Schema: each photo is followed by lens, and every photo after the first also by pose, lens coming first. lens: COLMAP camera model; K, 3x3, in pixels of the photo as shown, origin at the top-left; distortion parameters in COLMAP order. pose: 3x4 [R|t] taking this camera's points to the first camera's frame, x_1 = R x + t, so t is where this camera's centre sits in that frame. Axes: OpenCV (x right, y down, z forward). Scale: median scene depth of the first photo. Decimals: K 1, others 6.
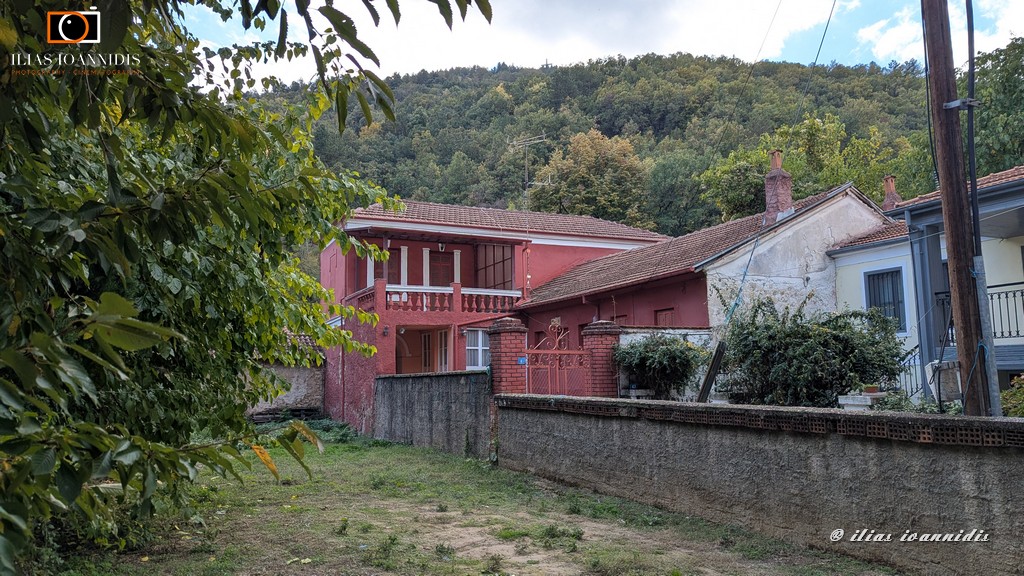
lens RADIAL K [[749.2, 0, 511.3], [0, 749.2, 301.2], [0, 0, 1]] dist [0.074688, -0.079528]
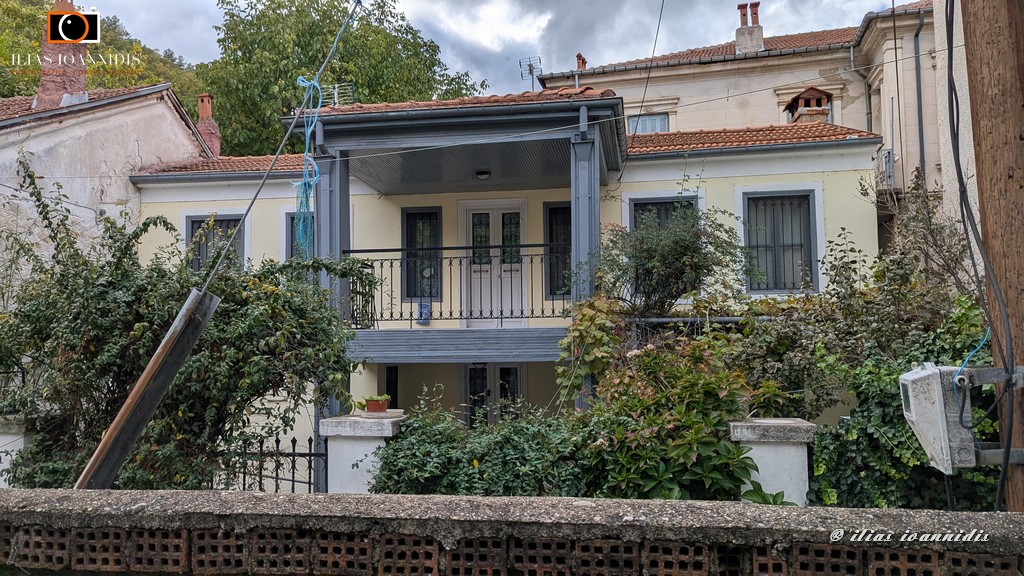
lens RADIAL K [[749.2, 0, 511.3], [0, 749.2, 301.2], [0, 0, 1]] dist [0.074688, -0.079528]
pose [[0.519704, 0.064097, 0.851939, 0.037081], [-0.087489, 0.995932, -0.021561, 0.027641], [-0.849855, -0.063330, 0.523197, 0.379455]]
